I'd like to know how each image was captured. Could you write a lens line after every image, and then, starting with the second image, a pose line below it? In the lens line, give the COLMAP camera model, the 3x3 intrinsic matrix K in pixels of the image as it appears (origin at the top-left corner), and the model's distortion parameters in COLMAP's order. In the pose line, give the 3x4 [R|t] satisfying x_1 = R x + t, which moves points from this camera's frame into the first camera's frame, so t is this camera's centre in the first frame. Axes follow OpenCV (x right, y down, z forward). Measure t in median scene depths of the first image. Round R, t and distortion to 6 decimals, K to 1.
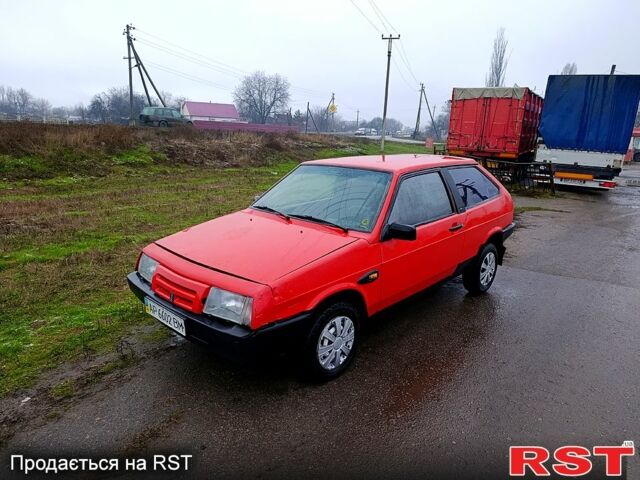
lens RADIAL K [[427.6, 0, 308.1], [0, 427.6, 238.8], [0, 0, 1]] dist [0.035952, -0.041665]
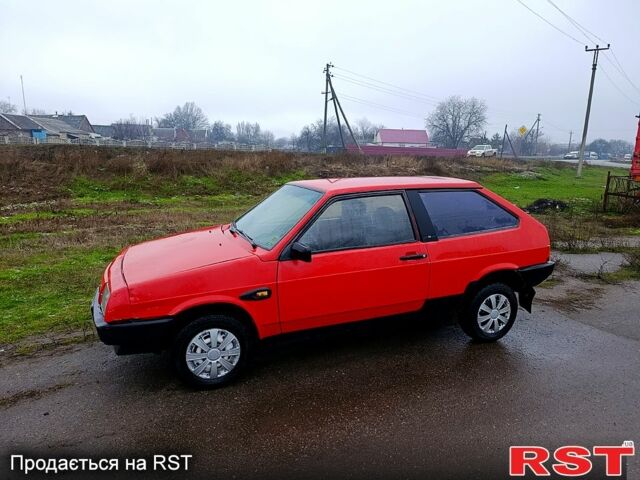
lens RADIAL K [[422.2, 0, 320.0], [0, 422.2, 240.0], [0, 0, 1]] dist [0.038005, -0.048011]
pose [[0.906746, 0.074378, -0.415065, 0.134581], [-0.095781, 0.994921, -0.030957, -0.004003], [0.410654, 0.067825, 0.909265, 0.031851]]
